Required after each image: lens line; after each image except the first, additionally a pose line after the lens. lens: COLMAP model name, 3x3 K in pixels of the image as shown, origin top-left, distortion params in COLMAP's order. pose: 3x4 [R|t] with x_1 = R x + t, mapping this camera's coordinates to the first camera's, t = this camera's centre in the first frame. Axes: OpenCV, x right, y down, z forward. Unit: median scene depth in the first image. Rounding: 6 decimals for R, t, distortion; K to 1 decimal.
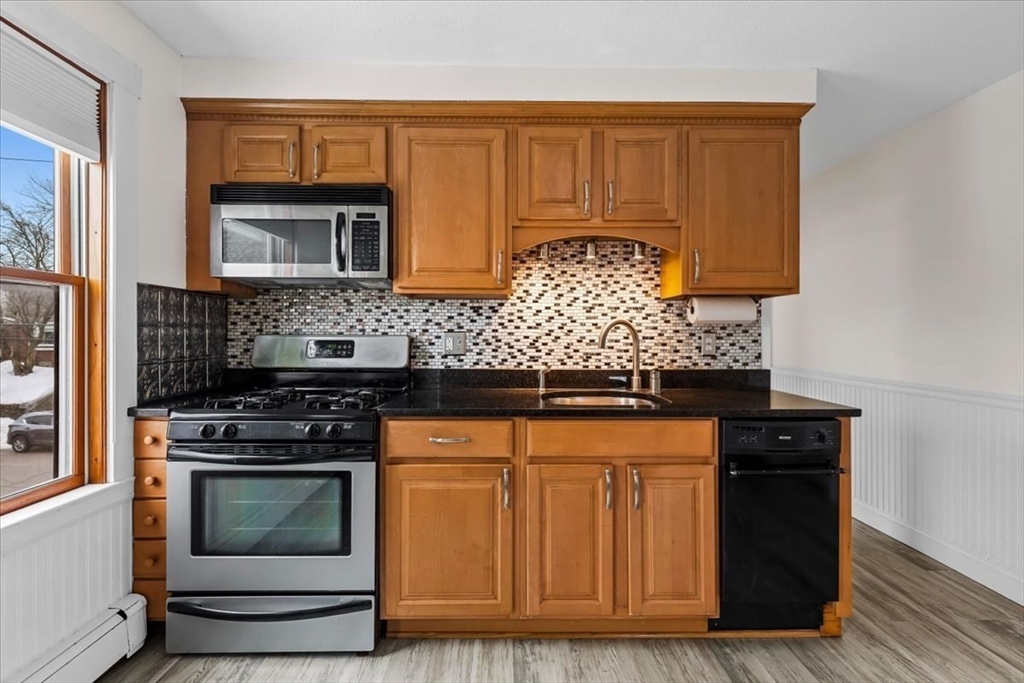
lens RADIAL K [[464.4, 0, 509.3], [0, 464.4, 336.3], [0, 0, 1]] dist [0.002090, -0.000501]
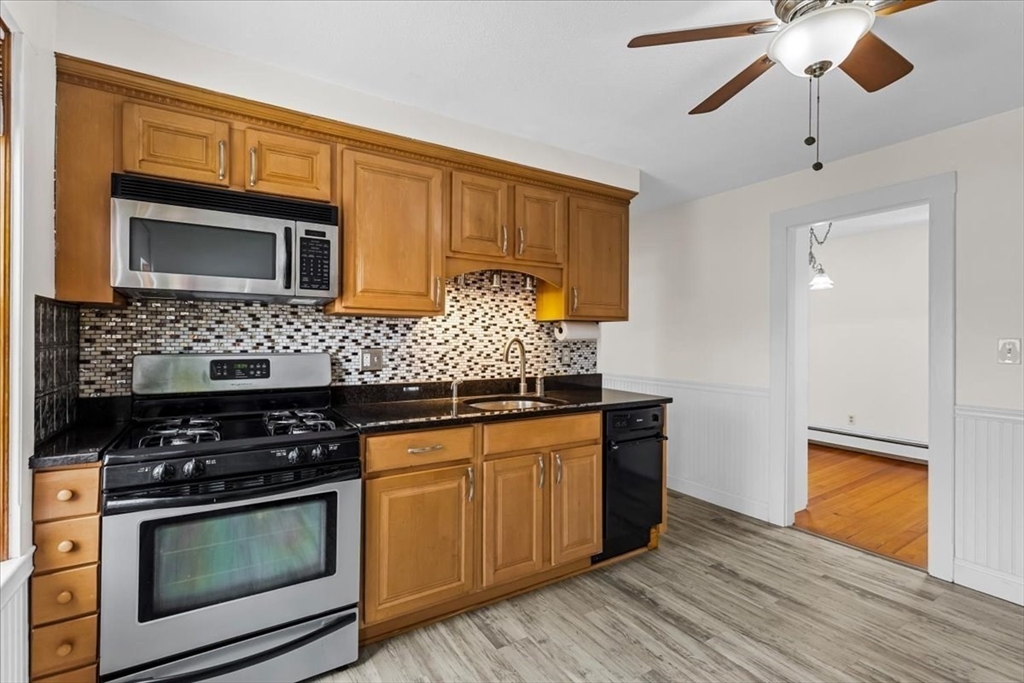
lens RADIAL K [[464.4, 0, 521.2], [0, 464.4, 340.4], [0, 0, 1]] dist [0.002090, -0.000501]
pose [[0.853008, 0.000353, 0.521897, -0.436794], [-0.001374, 0.999998, 0.001569, -0.034626], [-0.521896, -0.002055, 0.853007, -0.064588]]
